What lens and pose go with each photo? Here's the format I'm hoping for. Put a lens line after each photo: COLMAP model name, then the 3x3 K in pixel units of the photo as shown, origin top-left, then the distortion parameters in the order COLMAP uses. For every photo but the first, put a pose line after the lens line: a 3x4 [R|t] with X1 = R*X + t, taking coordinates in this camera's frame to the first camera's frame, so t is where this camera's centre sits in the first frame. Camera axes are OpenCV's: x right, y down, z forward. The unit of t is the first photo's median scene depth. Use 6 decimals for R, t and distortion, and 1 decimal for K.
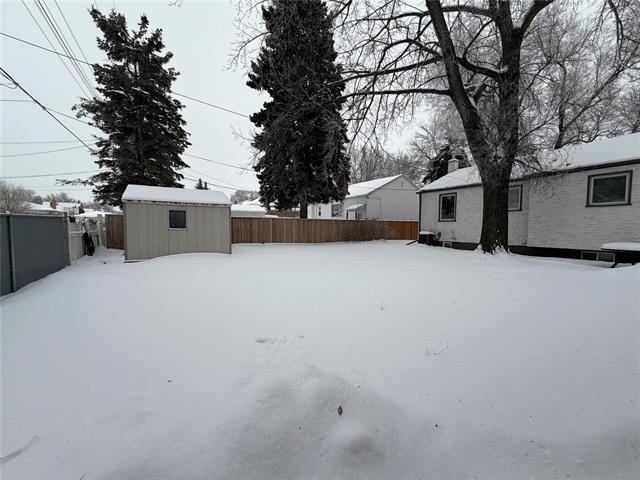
lens RADIAL K [[255.3, 0, 318.7], [0, 255.3, 241.6], [0, 0, 1]] dist [0.001770, -0.000051]
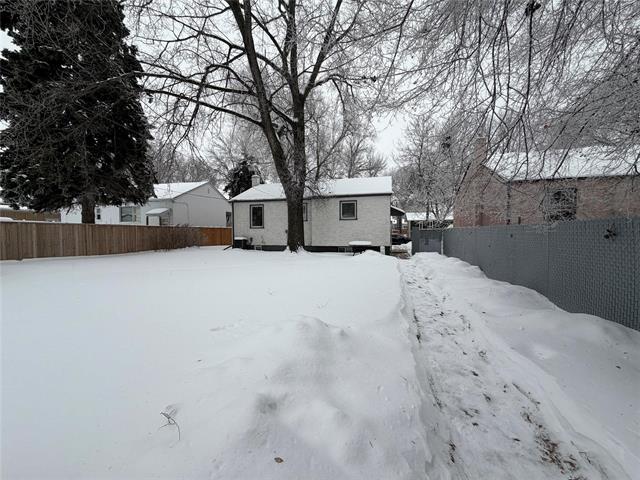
lens RADIAL K [[255.3, 0, 318.7], [0, 255.3, 241.6], [0, 0, 1]] dist [0.001770, -0.000051]
pose [[0.712395, -0.033032, 0.701001, -0.120489], [0.049082, 0.998791, -0.002816, 0.000181], [-0.700061, 0.036412, 0.713154, -0.037547]]
